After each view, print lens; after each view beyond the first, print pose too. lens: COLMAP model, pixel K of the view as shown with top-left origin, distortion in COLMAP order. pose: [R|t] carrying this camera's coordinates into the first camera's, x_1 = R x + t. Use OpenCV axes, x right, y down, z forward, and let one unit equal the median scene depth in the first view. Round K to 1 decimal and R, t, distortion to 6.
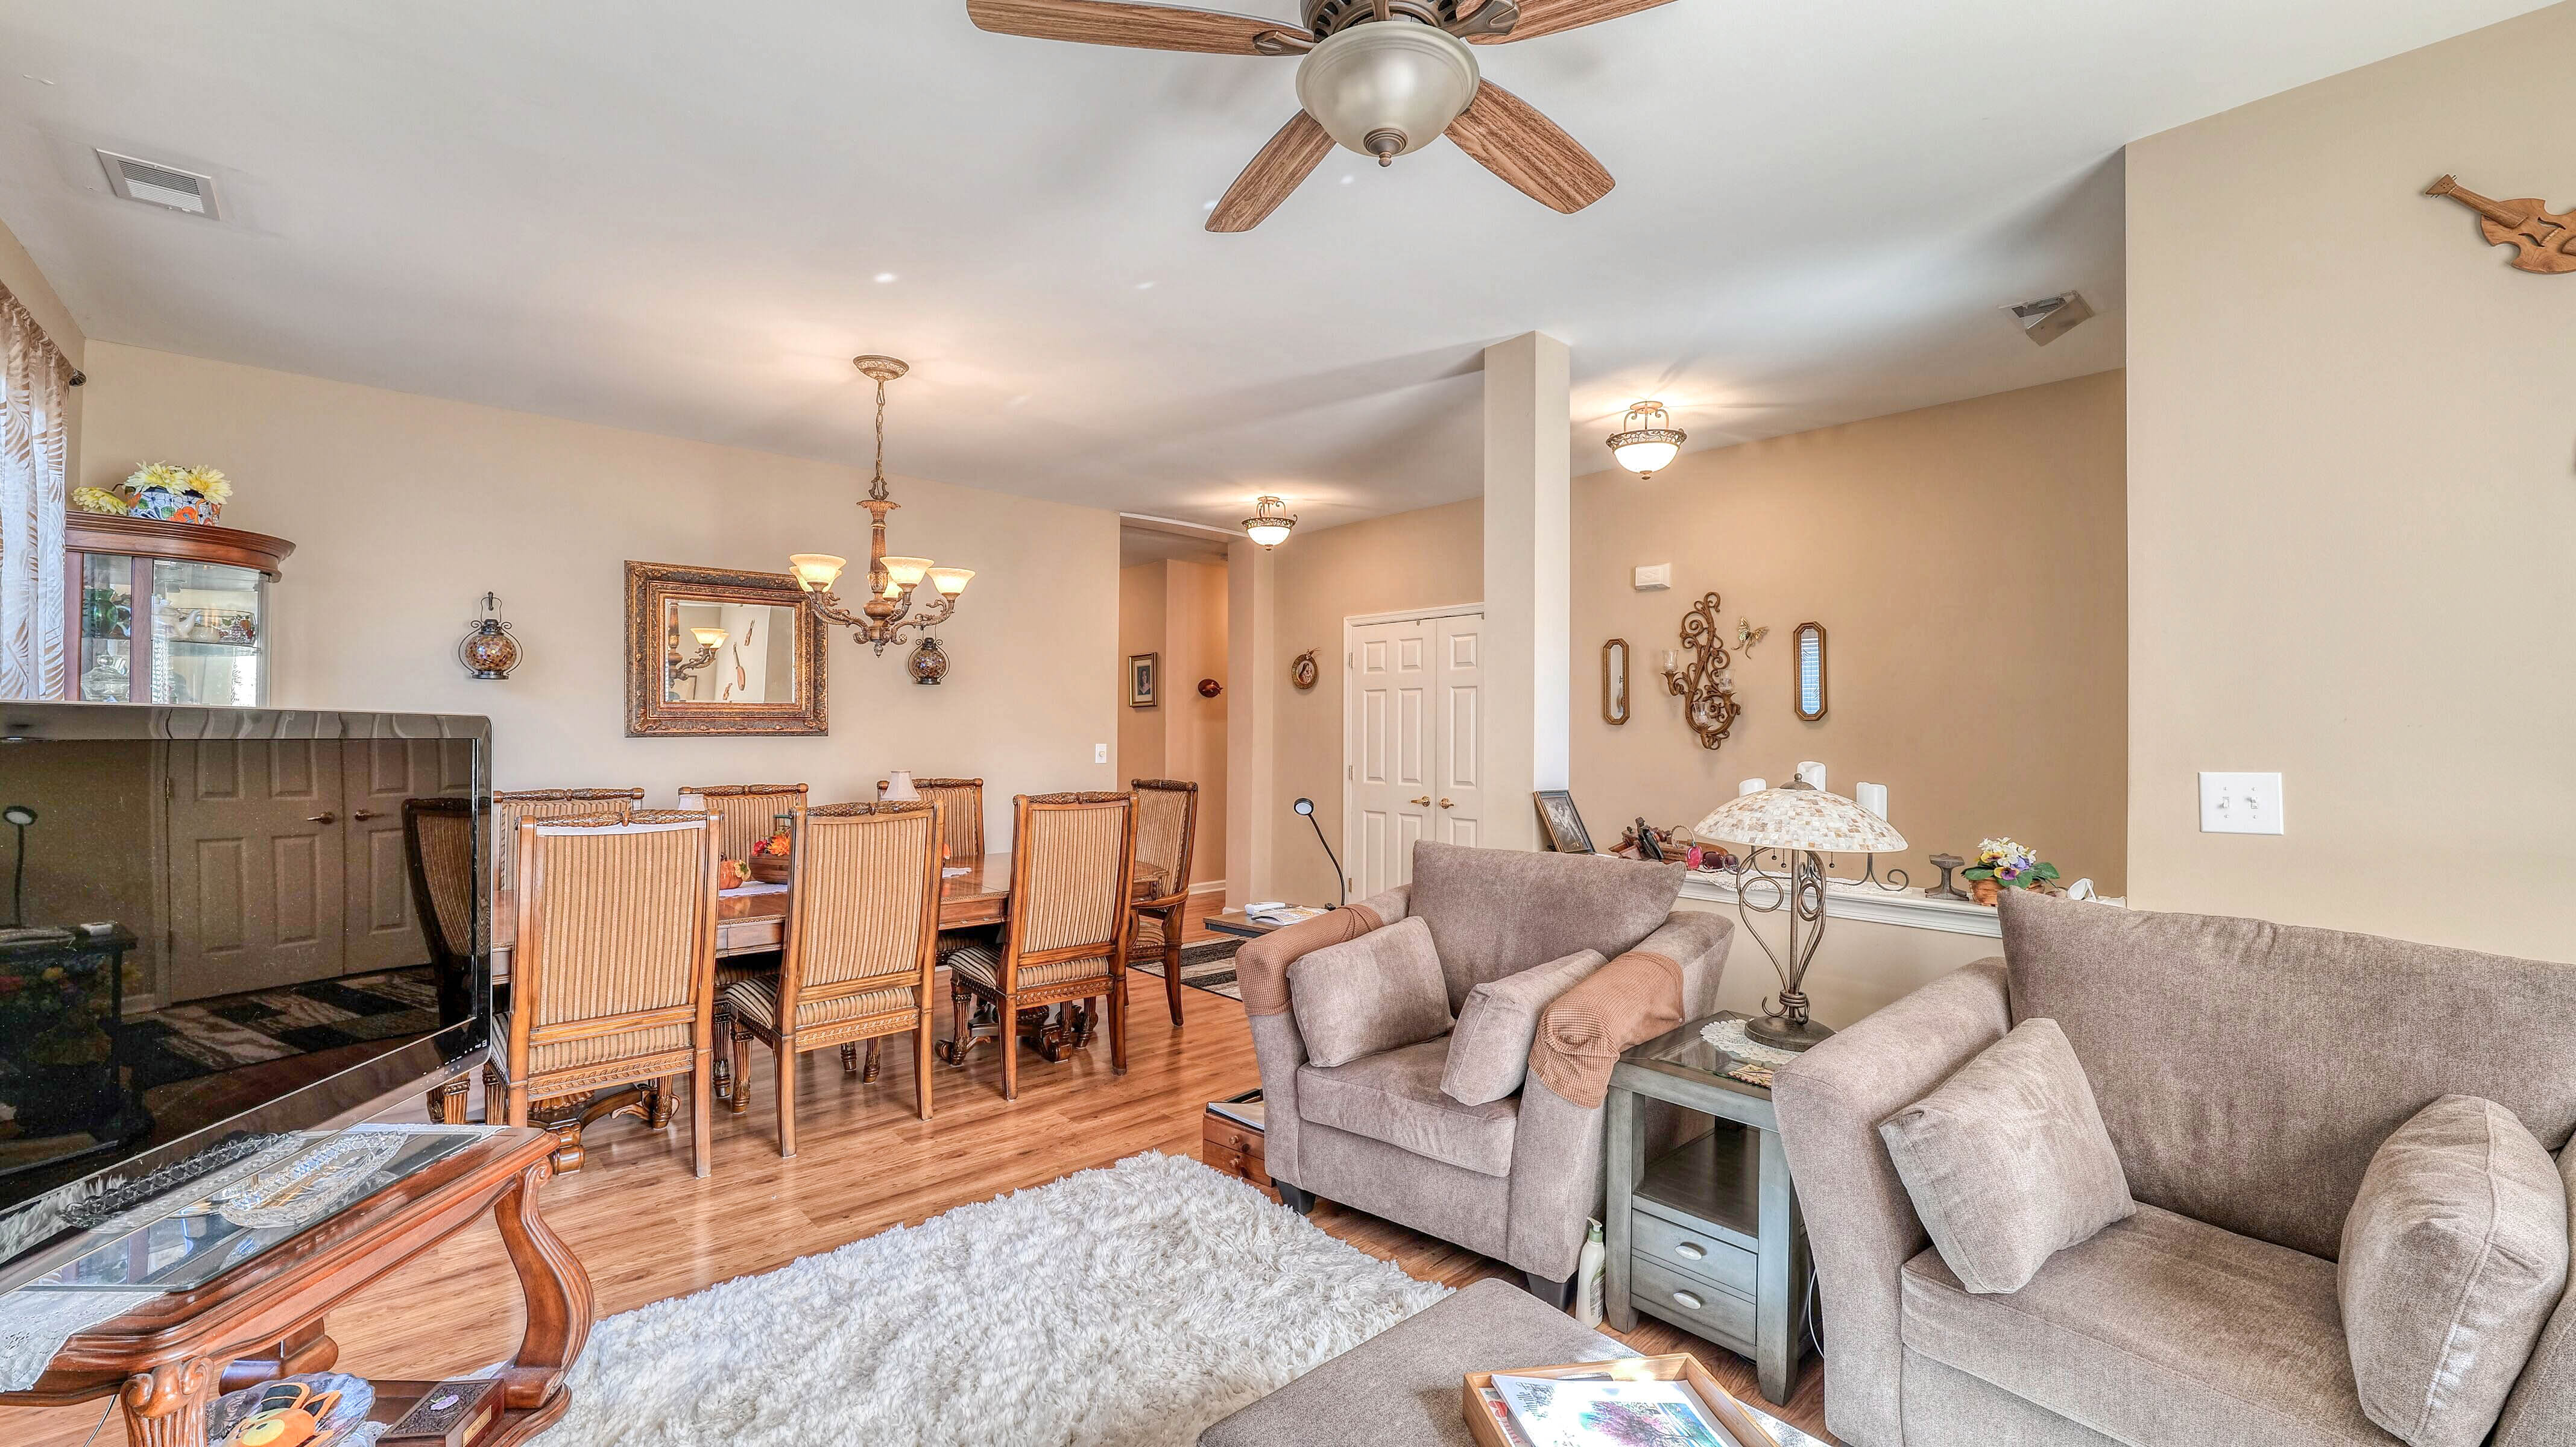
lens RADIAL K [[1048.9, 0, 1280.1], [0, 1048.9, 730.5], [0, 0, 1]] dist [-0.011235, 0.000630]
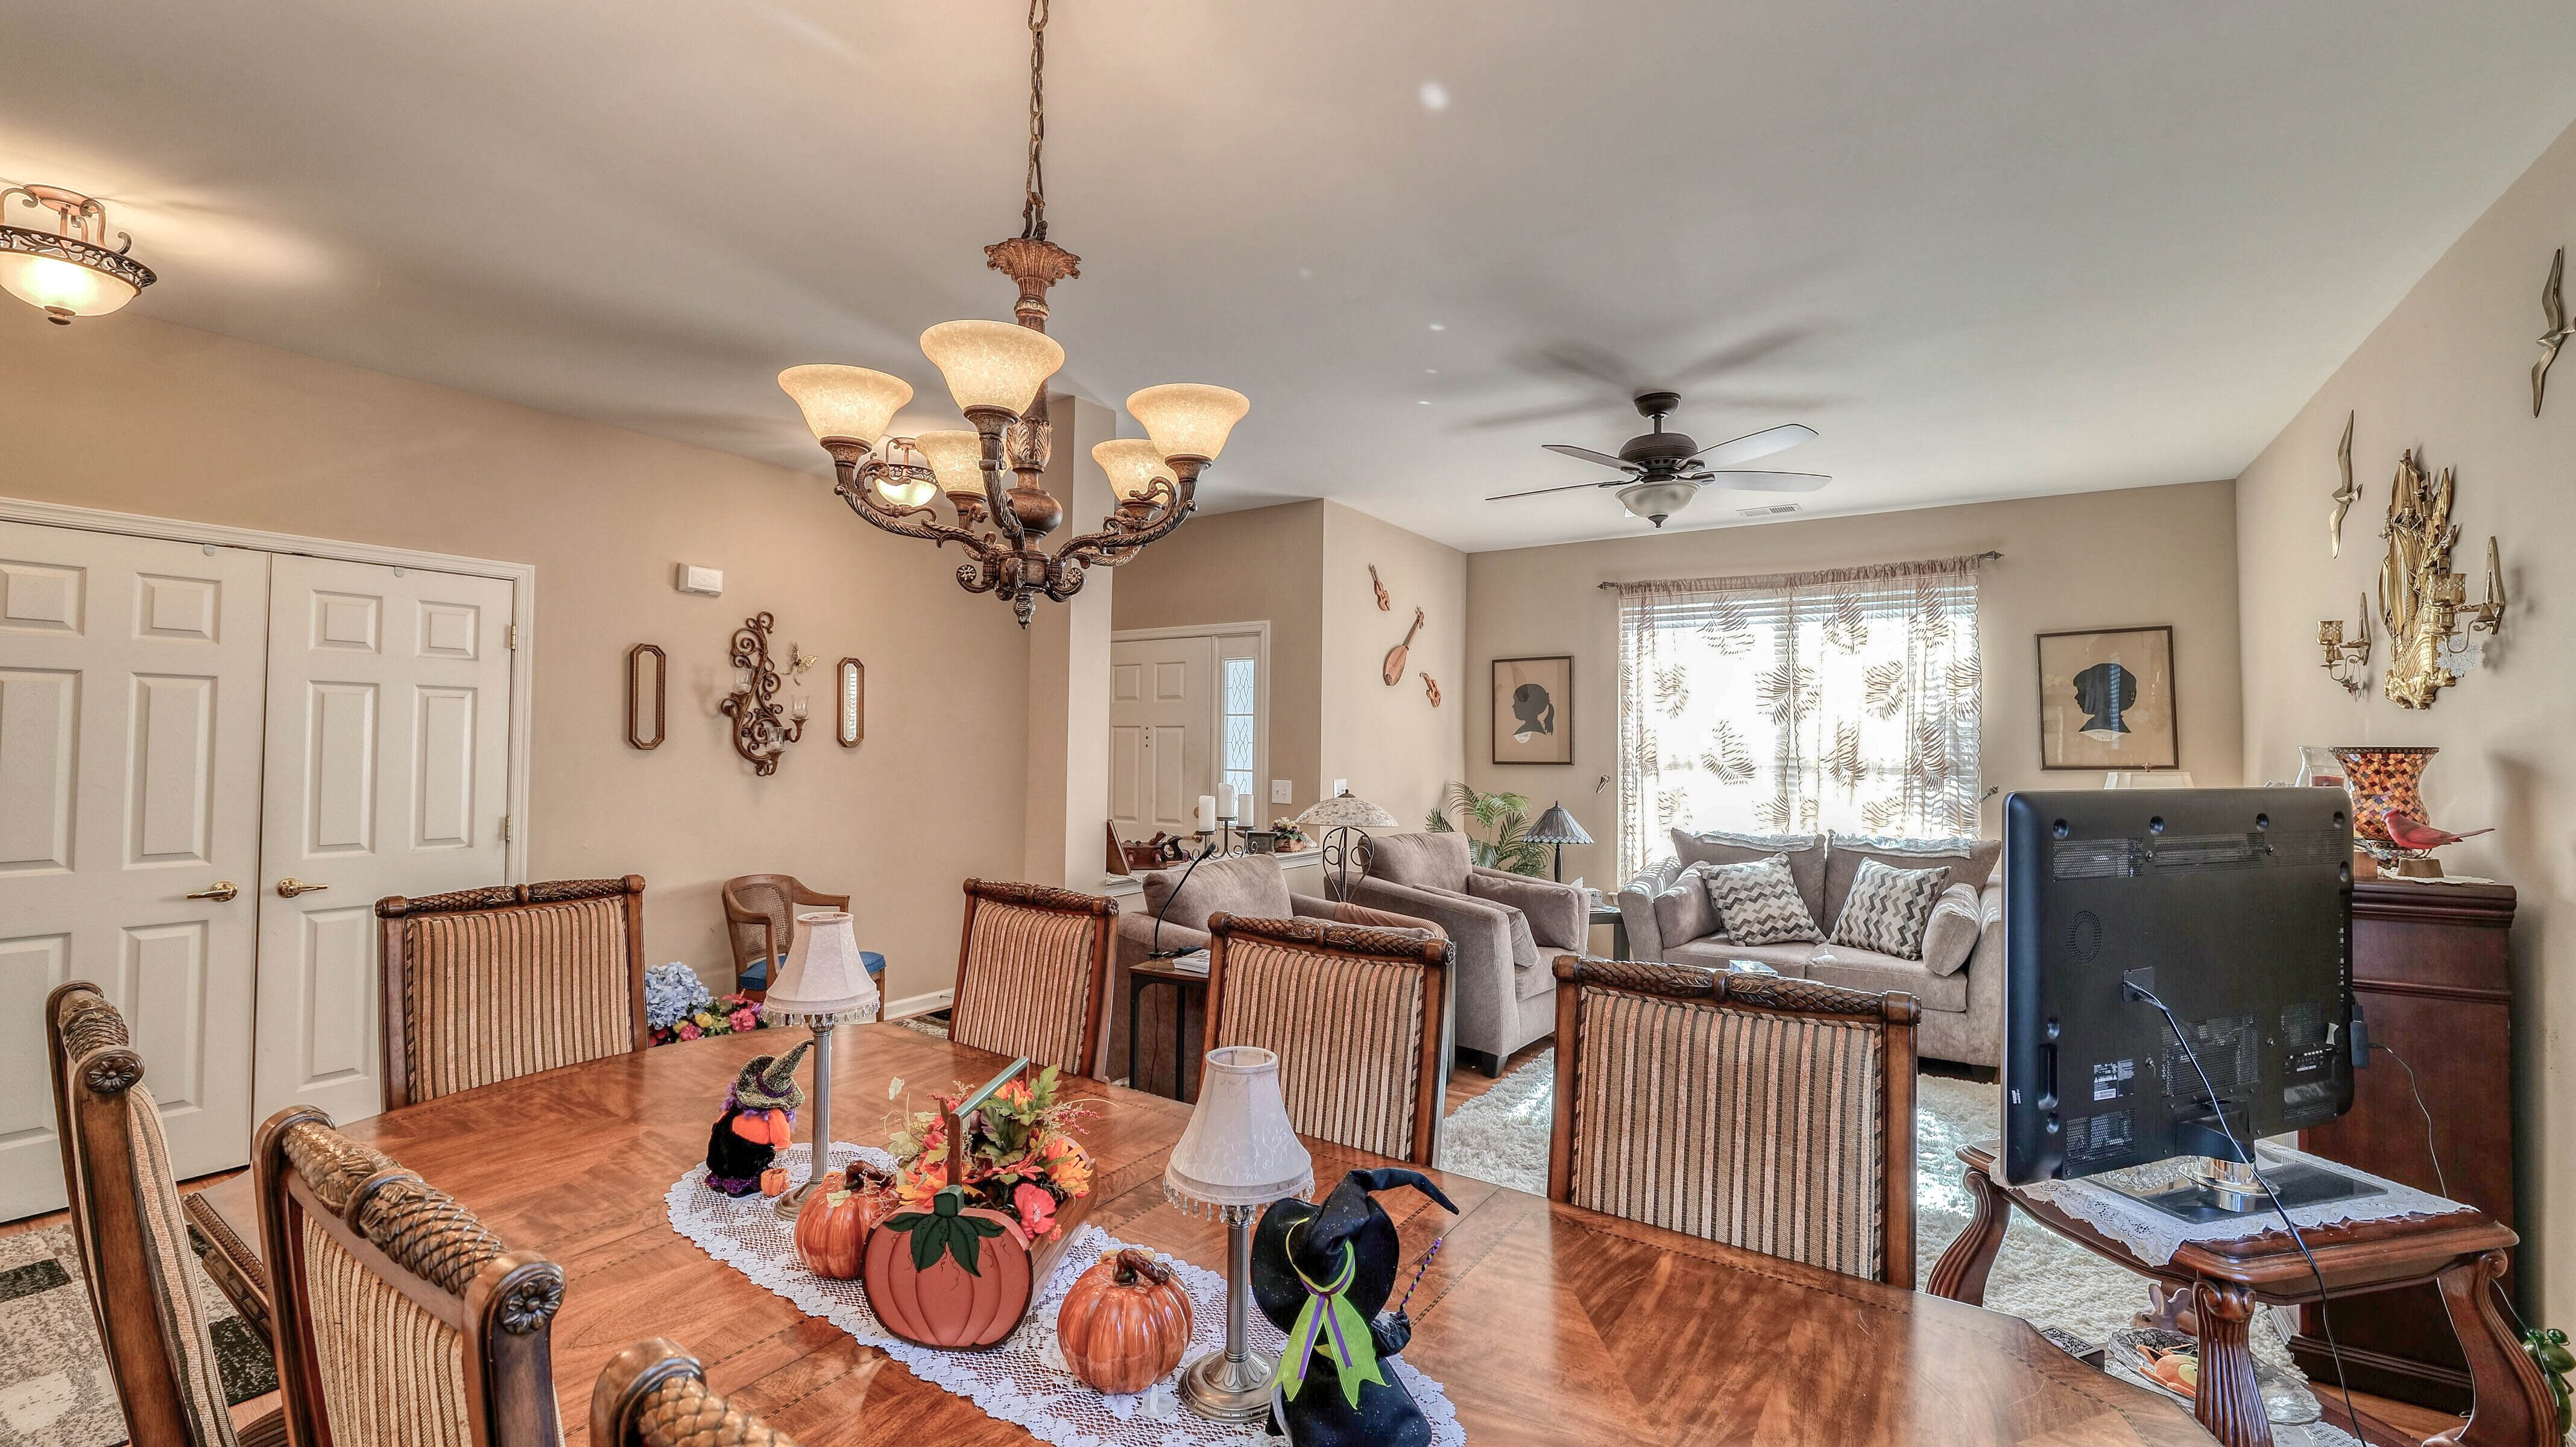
lens RADIAL K [[1048.9, 0, 1274.8], [0, 1048.9, 723.8], [0, 0, 1]] dist [-0.011235, 0.000630]
pose [[-0.252678, 0.013292, 0.967459, -0.629370], [-0.012651, 0.999775, -0.017040, -0.018851], [-0.967468, -0.016545, -0.252453, 0.783137]]
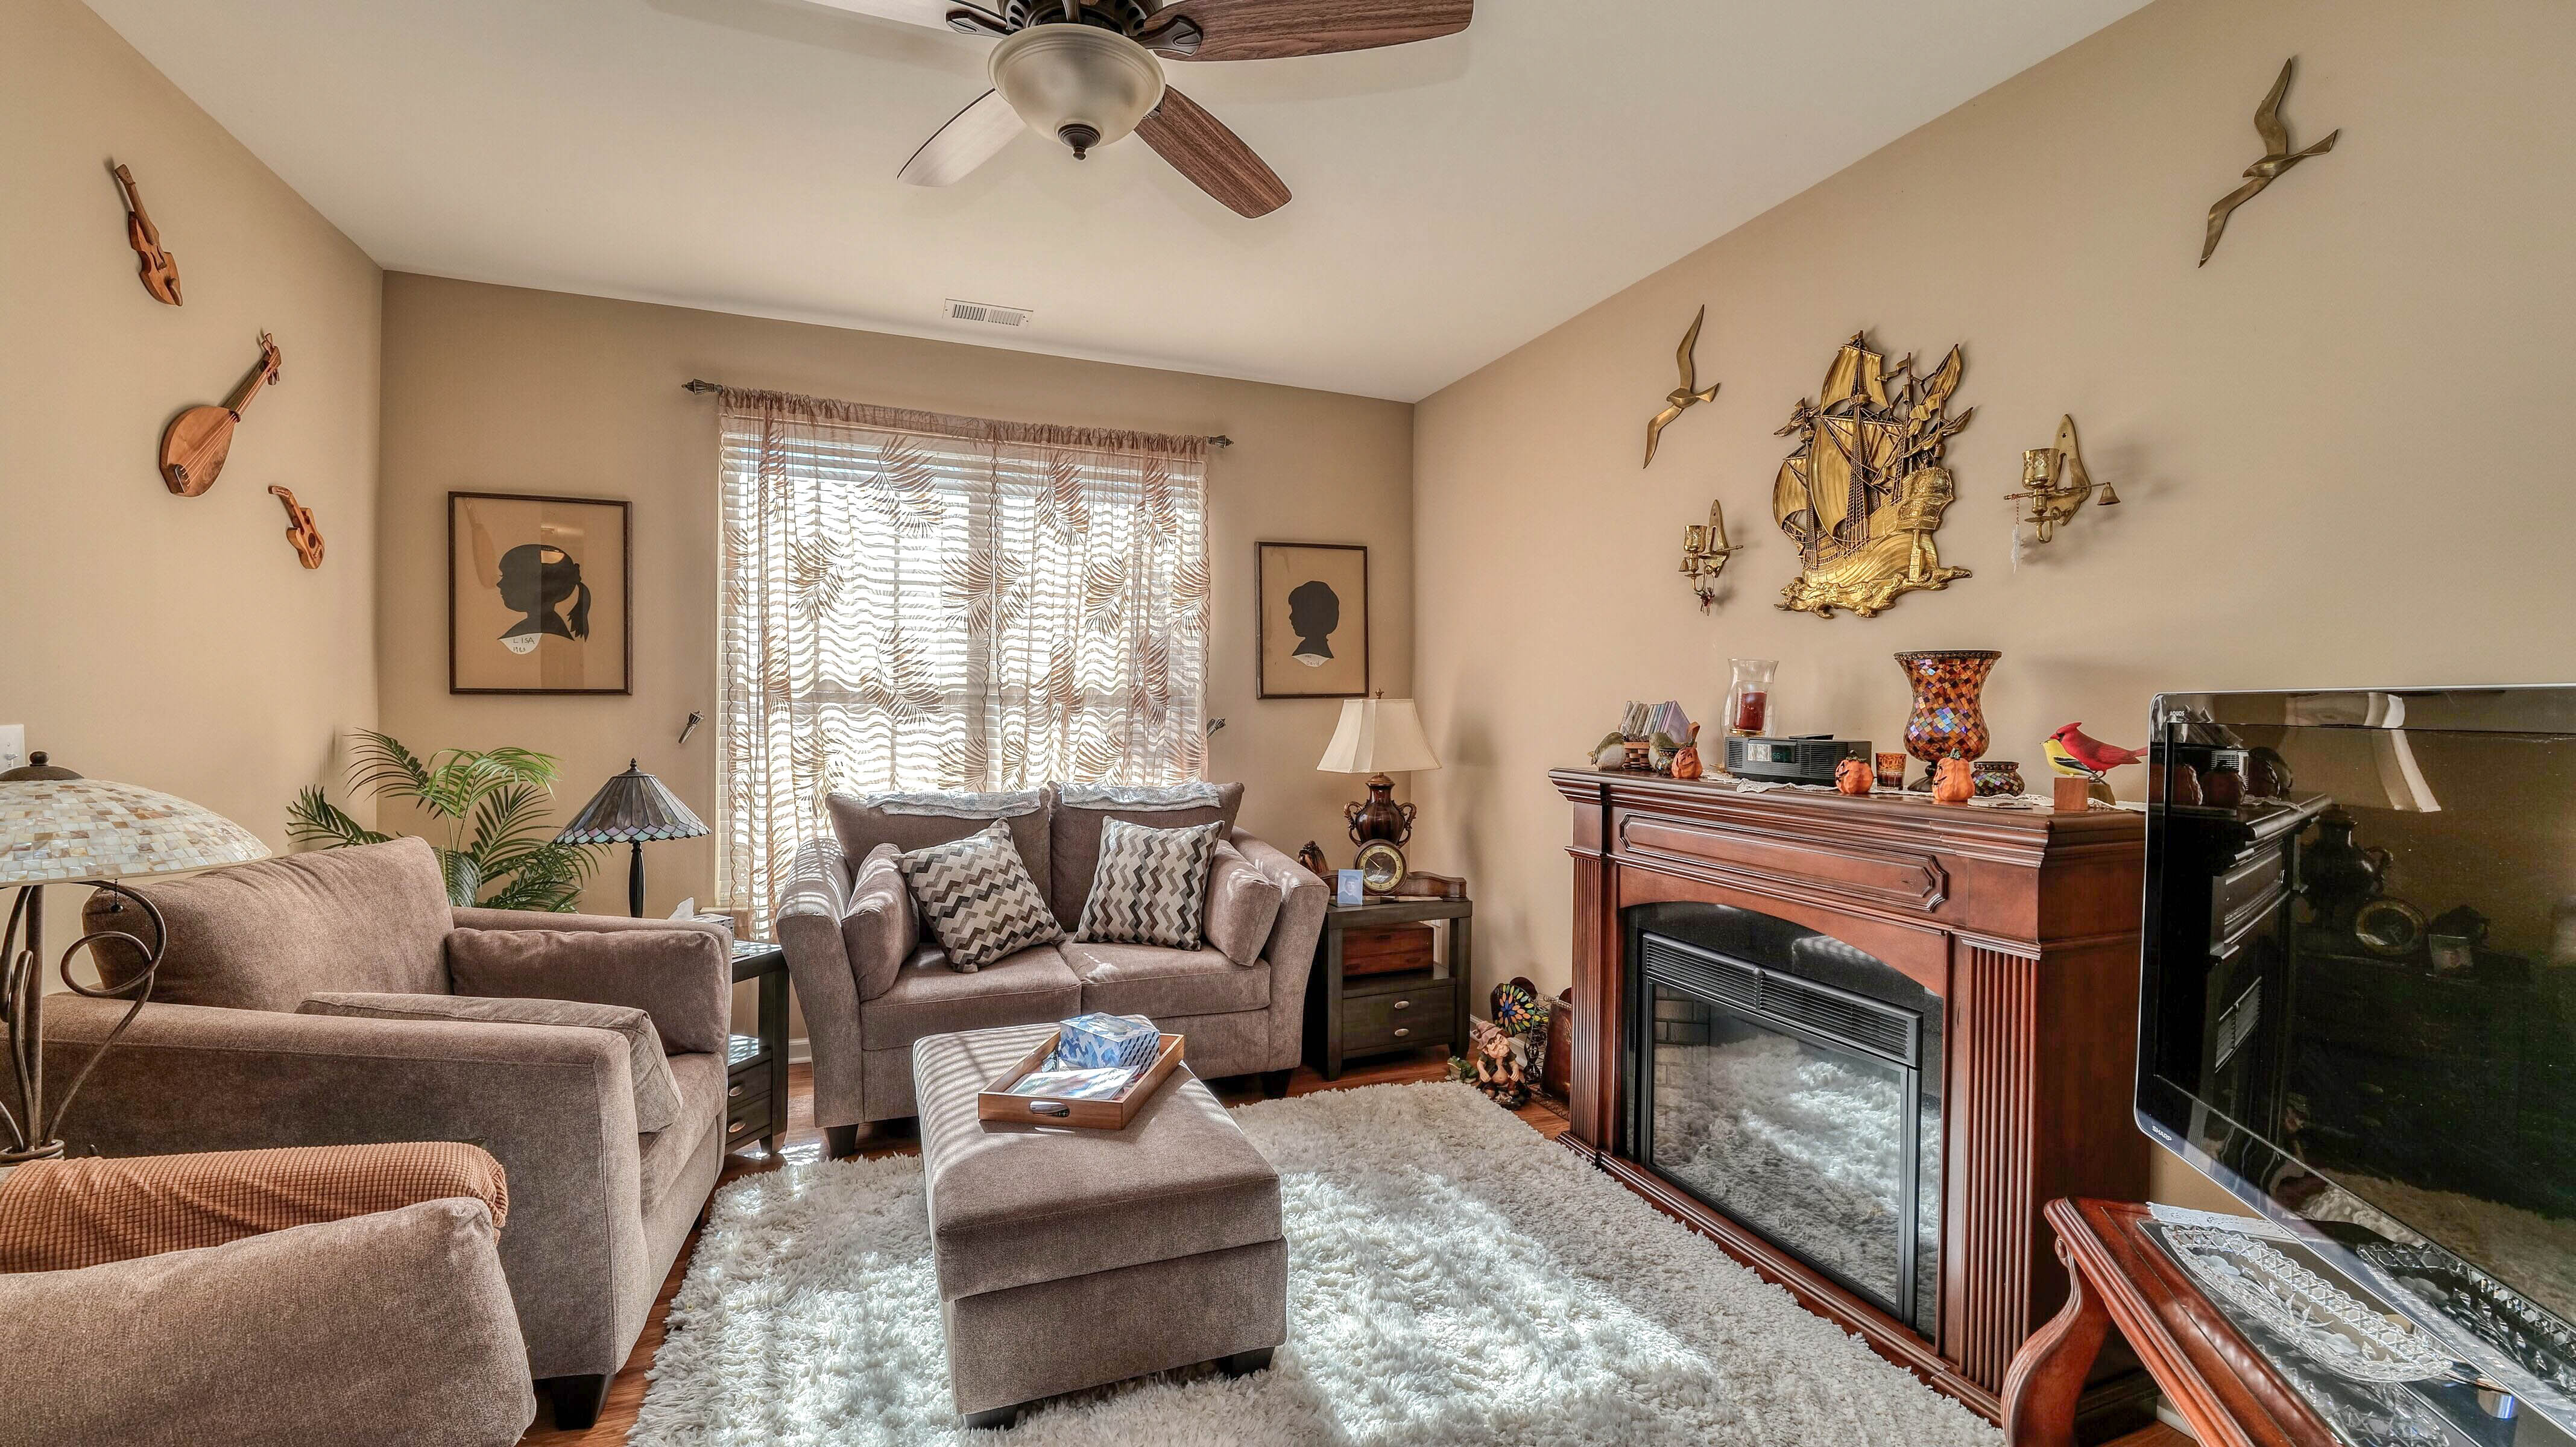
lens RADIAL K [[1048.9, 0, 1276.3], [0, 1048.9, 716.3], [0, 0, 1]] dist [-0.011235, 0.000630]
pose [[-0.938865, -0.018936, 0.343763, -0.155926], [-0.016264, 0.999811, 0.010655, 0.004357], [-0.343900, 0.004413, -0.938996, 0.633714]]
